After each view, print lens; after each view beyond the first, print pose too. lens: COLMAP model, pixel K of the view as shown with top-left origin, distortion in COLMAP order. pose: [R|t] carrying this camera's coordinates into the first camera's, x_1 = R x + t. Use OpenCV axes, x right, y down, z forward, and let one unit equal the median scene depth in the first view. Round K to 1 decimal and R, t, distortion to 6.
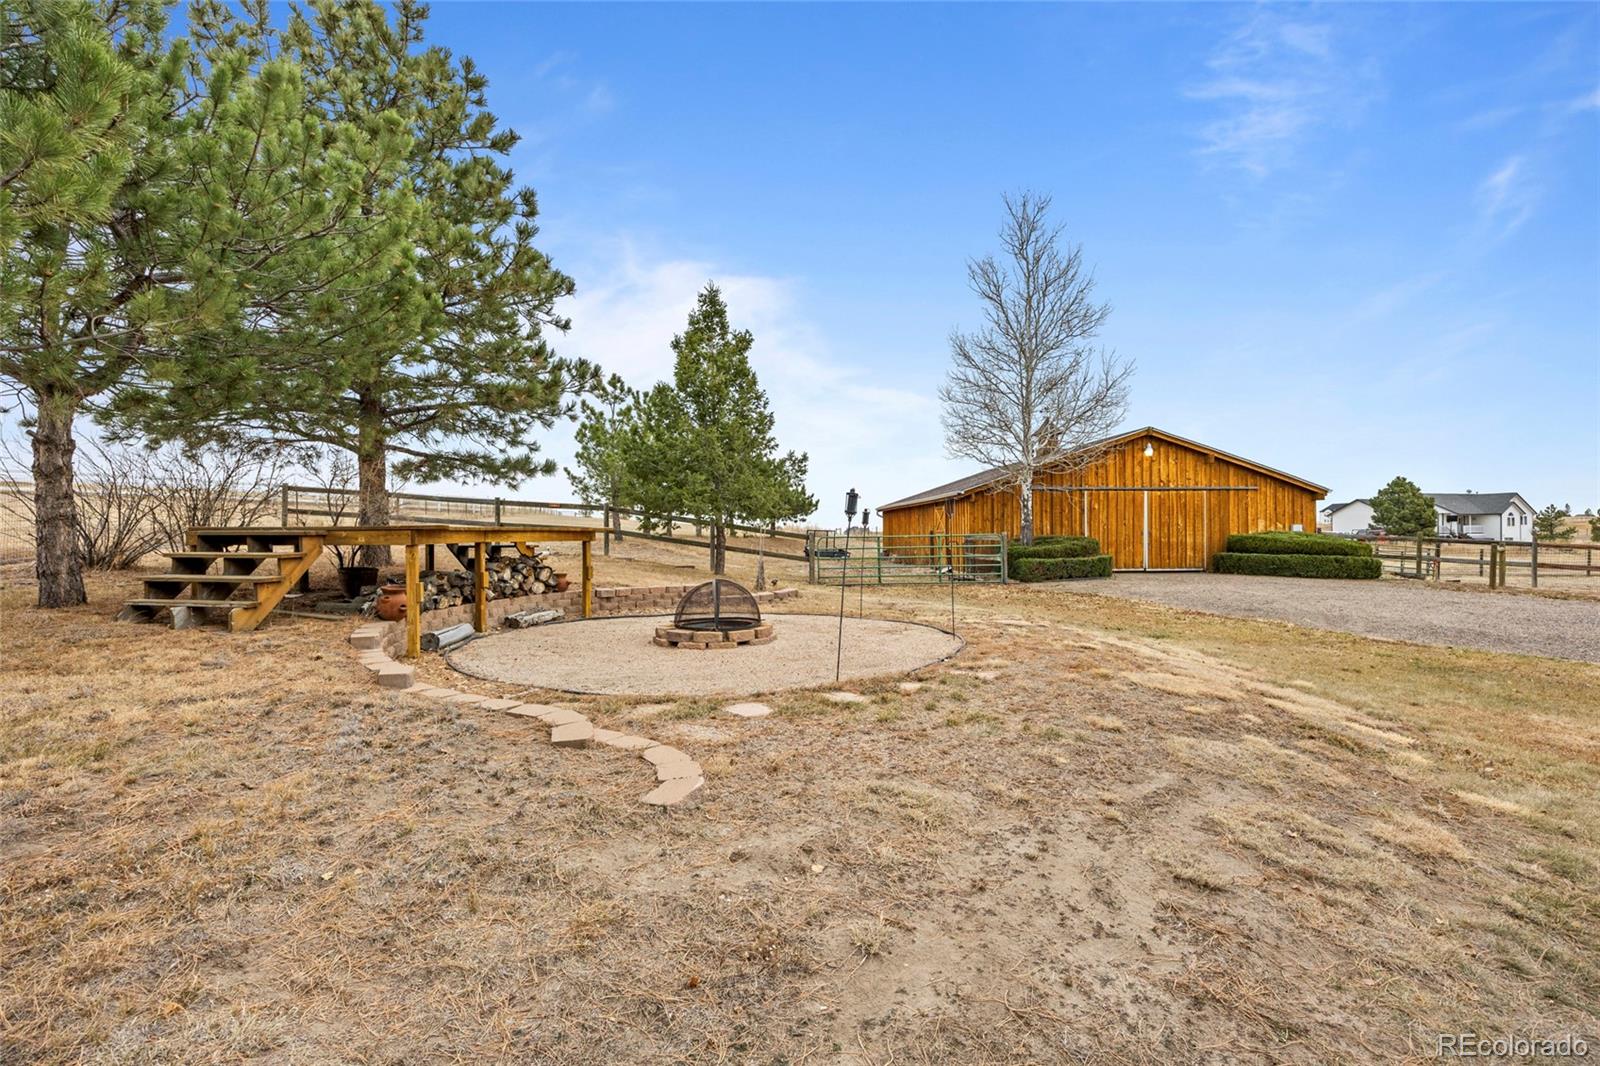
lens RADIAL K [[711.1, 0, 807.9], [0, 711.1, 528.9], [0, 0, 1]] dist [-0.014962, -0.000271]
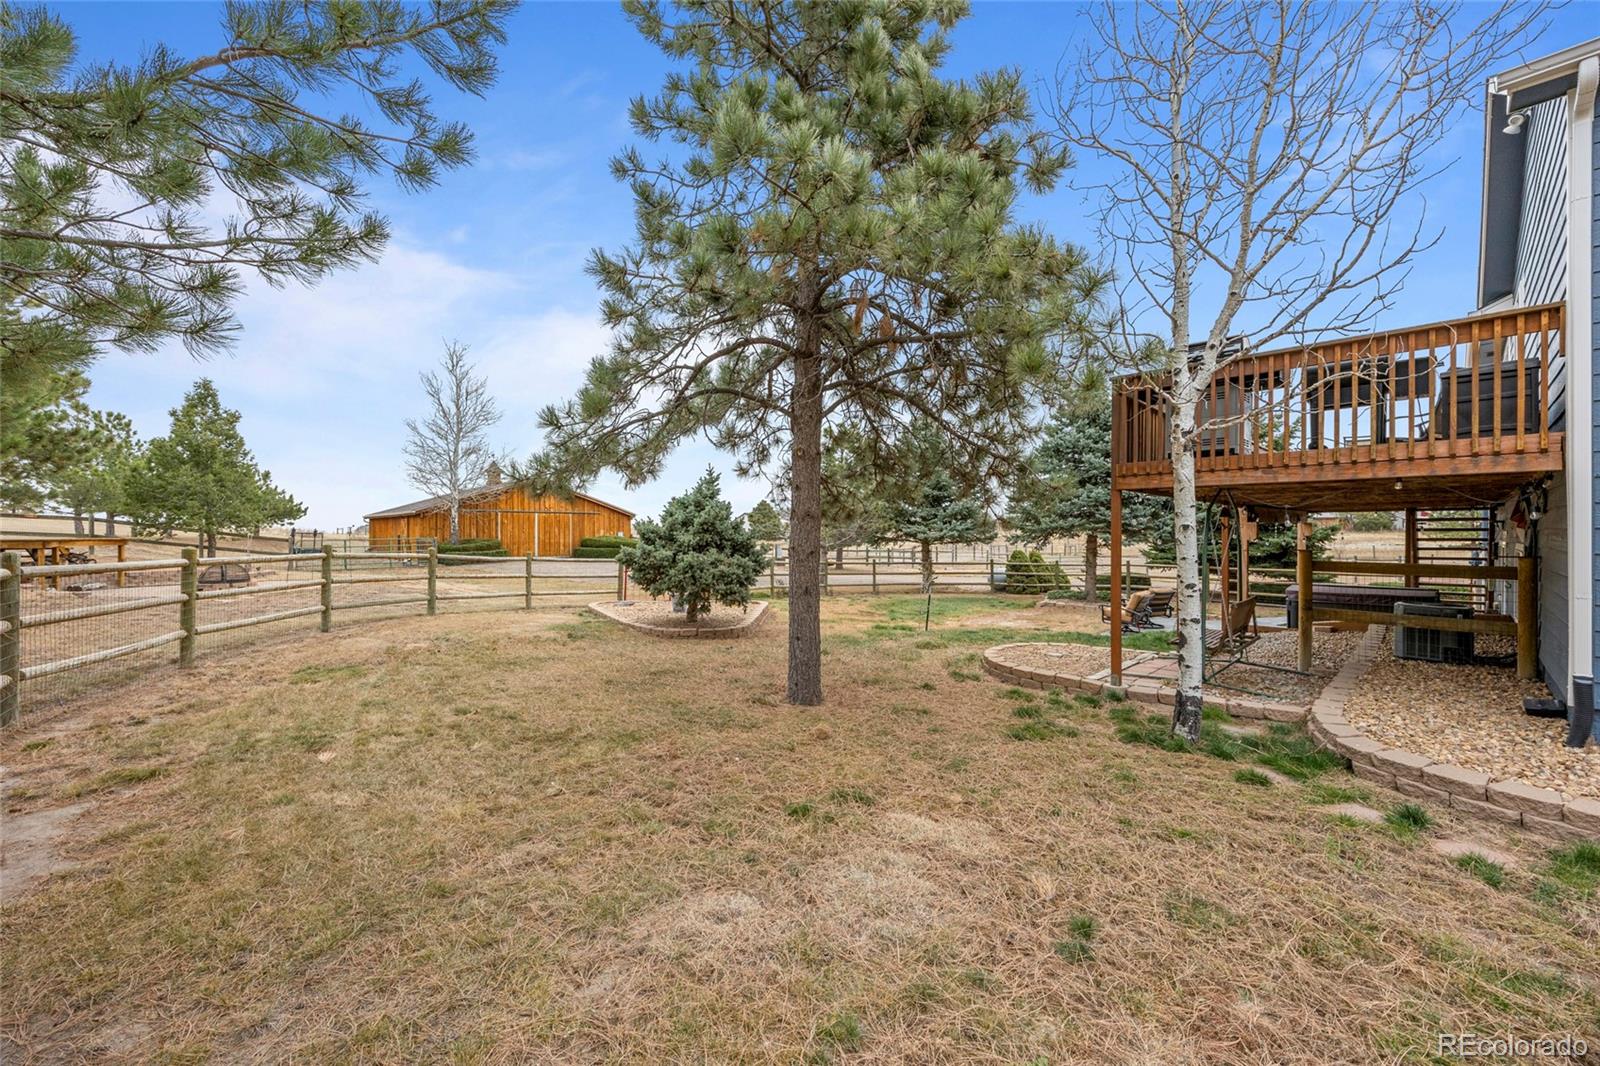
lens RADIAL K [[618.5, 0, 800.0], [0, 618.5, 533.0], [0, 0, 1]] dist [-0.001587, -0.000132]
pose [[0.782752, 0.003904, 0.622322, 0.034497], [-0.009292, 0.999942, 0.005415, -0.020882], [-0.622265, -0.010021, 0.782743, -0.704697]]
